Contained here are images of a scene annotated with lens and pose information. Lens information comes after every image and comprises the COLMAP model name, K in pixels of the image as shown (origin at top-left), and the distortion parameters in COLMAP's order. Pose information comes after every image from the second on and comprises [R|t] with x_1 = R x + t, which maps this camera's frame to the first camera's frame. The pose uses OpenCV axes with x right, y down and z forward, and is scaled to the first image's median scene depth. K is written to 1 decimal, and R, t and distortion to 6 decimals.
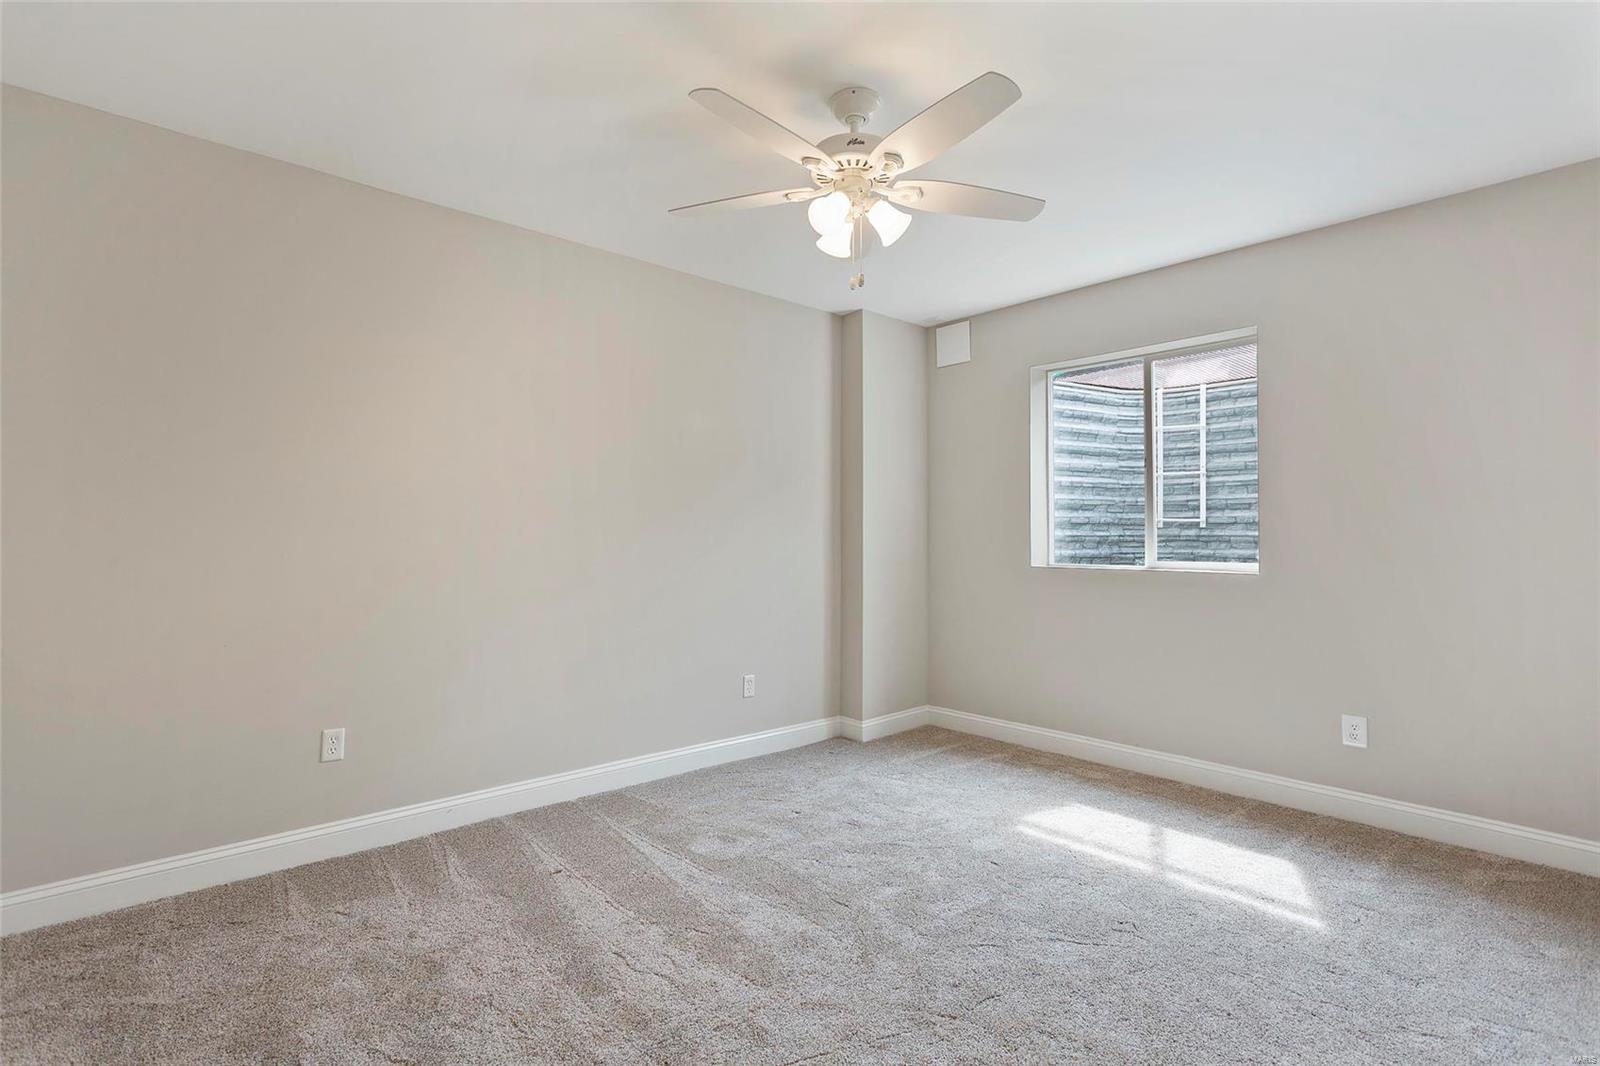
lens RADIAL K [[769.7, 0, 797.9], [0, 769.7, 526.7], [0, 0, 1]] dist [0.000318, 0.000236]
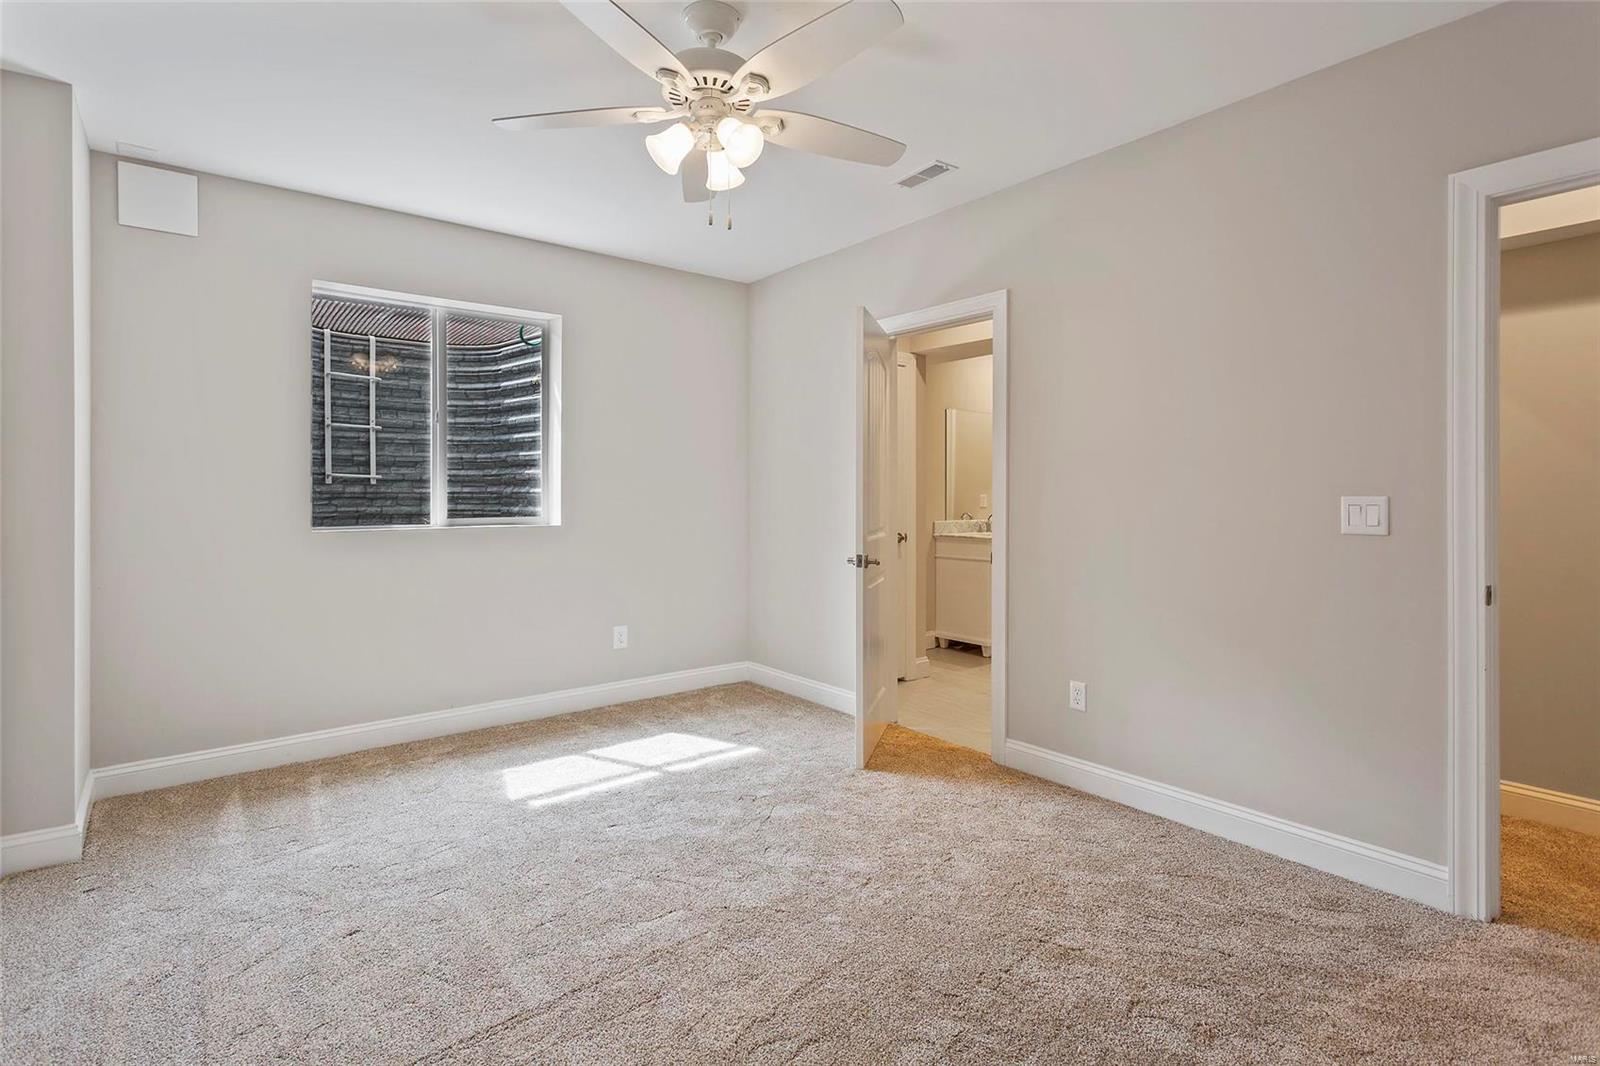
lens RADIAL K [[771.5, 0, 799.4], [0, 771.5, 499.5], [0, 0, 1]] dist [-0.000825, -0.000190]
pose [[0.058329, -0.009866, 0.998249, -0.416879], [-0.012442, 0.999866, 0.010609, 0.003316], [-0.998220, -0.013039, 0.058198, 0.414516]]
